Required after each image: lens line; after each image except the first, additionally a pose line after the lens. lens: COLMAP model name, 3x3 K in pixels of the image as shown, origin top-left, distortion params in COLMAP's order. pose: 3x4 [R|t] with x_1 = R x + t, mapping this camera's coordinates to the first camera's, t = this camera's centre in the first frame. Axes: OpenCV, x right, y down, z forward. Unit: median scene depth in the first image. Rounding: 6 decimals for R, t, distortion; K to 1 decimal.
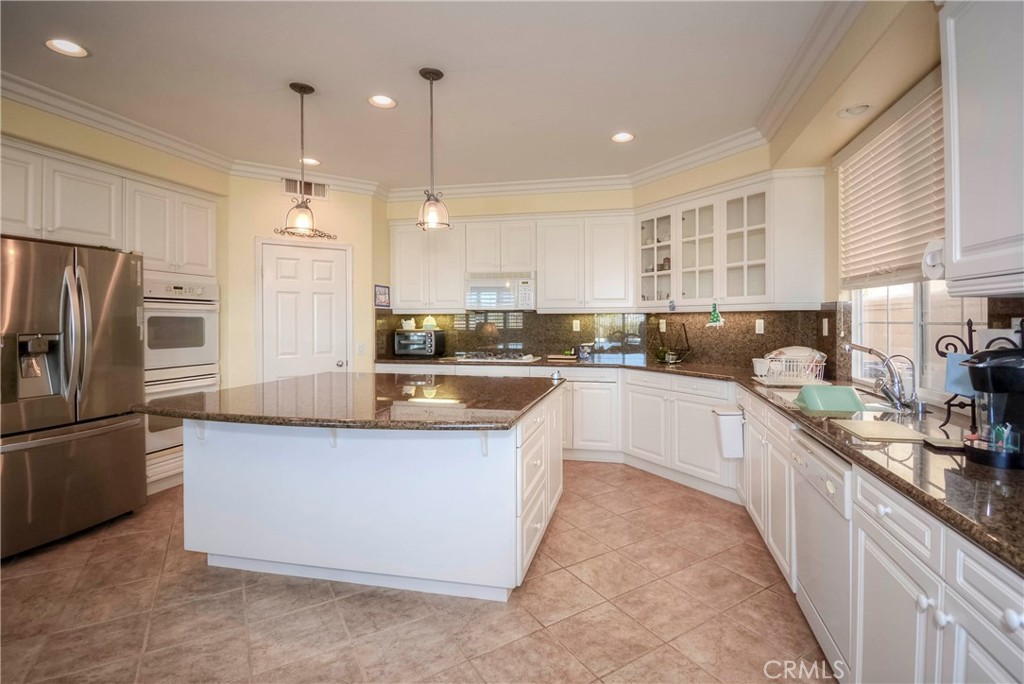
lens RADIAL K [[470.6, 0, 515.3], [0, 470.6, 333.2], [0, 0, 1]] dist [0.002609, -0.012477]
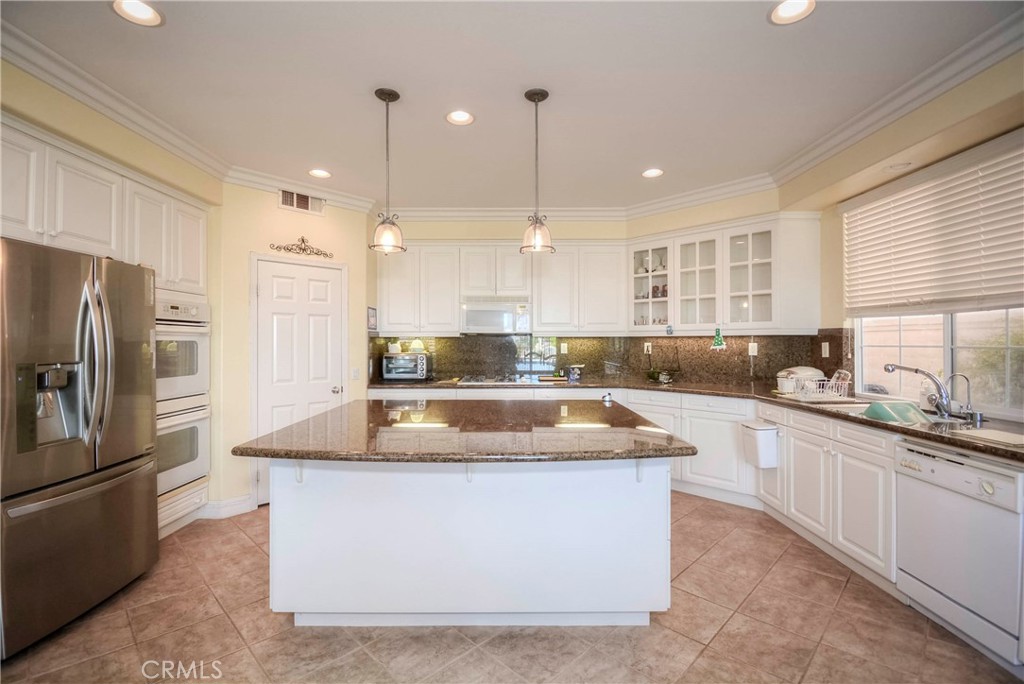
lens RADIAL K [[452.1, 0, 510.2], [0, 452.1, 350.1], [0, 0, 1]] dist [0.001701, -0.014056]
pose [[0.979495, -0.004615, 0.201413, -0.308917], [0.006581, 0.999937, -0.009093, -0.006696], [-0.201359, 0.010232, 0.979464, 0.065959]]
